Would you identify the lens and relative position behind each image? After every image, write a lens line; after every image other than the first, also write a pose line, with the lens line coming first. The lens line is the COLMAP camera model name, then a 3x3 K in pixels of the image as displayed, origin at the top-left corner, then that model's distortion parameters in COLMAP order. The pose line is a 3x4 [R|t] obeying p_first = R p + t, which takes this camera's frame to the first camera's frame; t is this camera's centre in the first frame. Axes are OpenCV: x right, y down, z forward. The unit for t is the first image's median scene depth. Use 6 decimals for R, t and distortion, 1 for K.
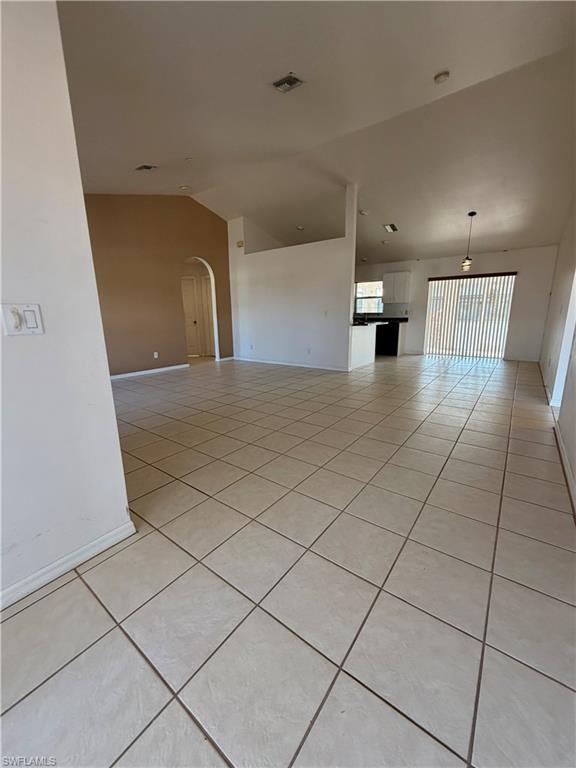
lens RADIAL K [[306.2, 0, 289.6], [0, 306.2, 386.2], [0, 0, 1]] dist [0.000396, 0.000252]
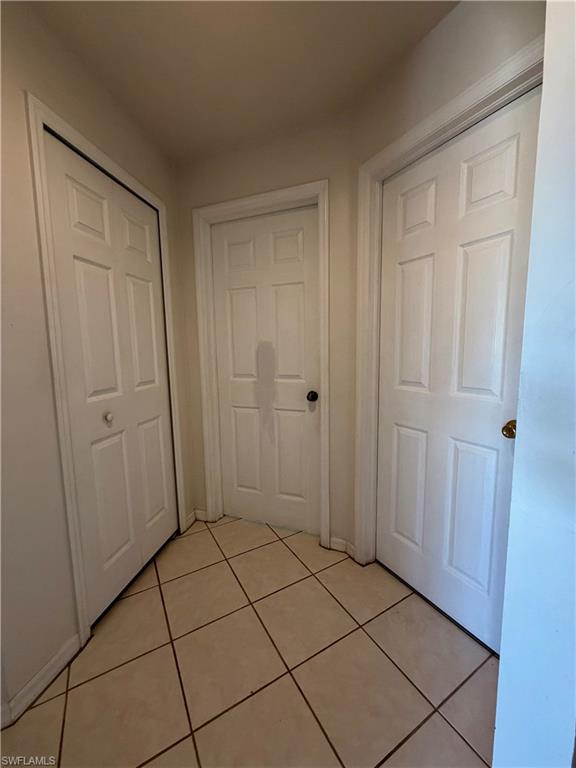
lens RADIAL K [[306.2, 0, 287.6], [0, 306.2, 383.0], [0, 0, 1]] dist [0.000396, 0.000252]
pose [[0.922259, 0.037768, -0.384723, -0.267526], [-0.079431, 0.992495, -0.092980, -0.219057], [0.378324, 0.116310, 0.918337, 0.878679]]
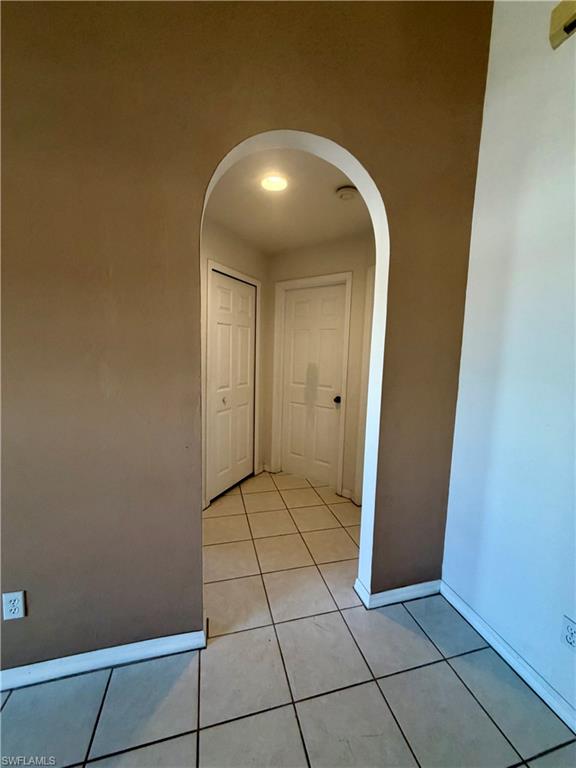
lens RADIAL K [[306.2, 0, 286.2], [0, 306.2, 383.1], [0, 0, 1]] dist [0.000396, 0.000252]
pose [[0.782228, 0.097509, -0.615314, -0.152710], [-0.176697, 0.981841, -0.069037, -0.214844], [0.597408, 0.162727, 0.785254, 0.758663]]
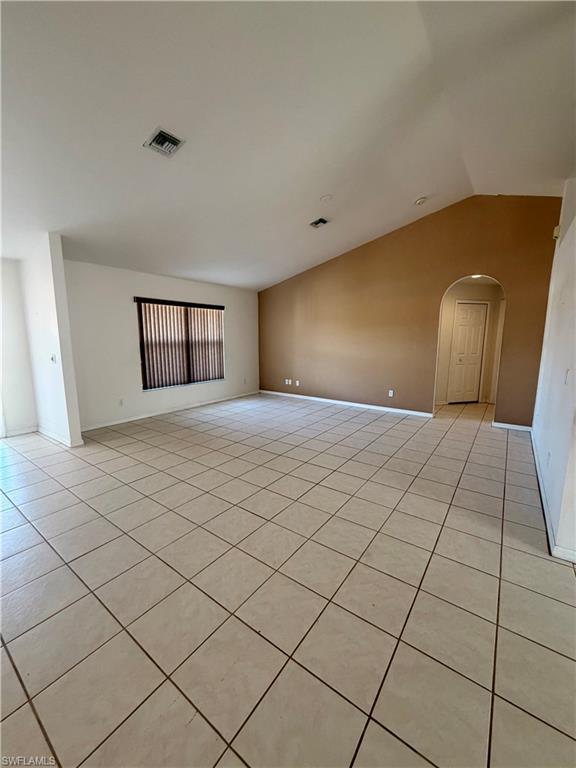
lens RADIAL K [[306.2, 0, 288.2], [0, 306.2, 382.4], [0, 0, 1]] dist [0.000396, 0.000252]
pose [[0.018534, 0.167642, -0.985674, 0.386972], [-0.232665, 0.959502, 0.158816, -0.170589], [0.972380, 0.226388, 0.056787, 0.519620]]
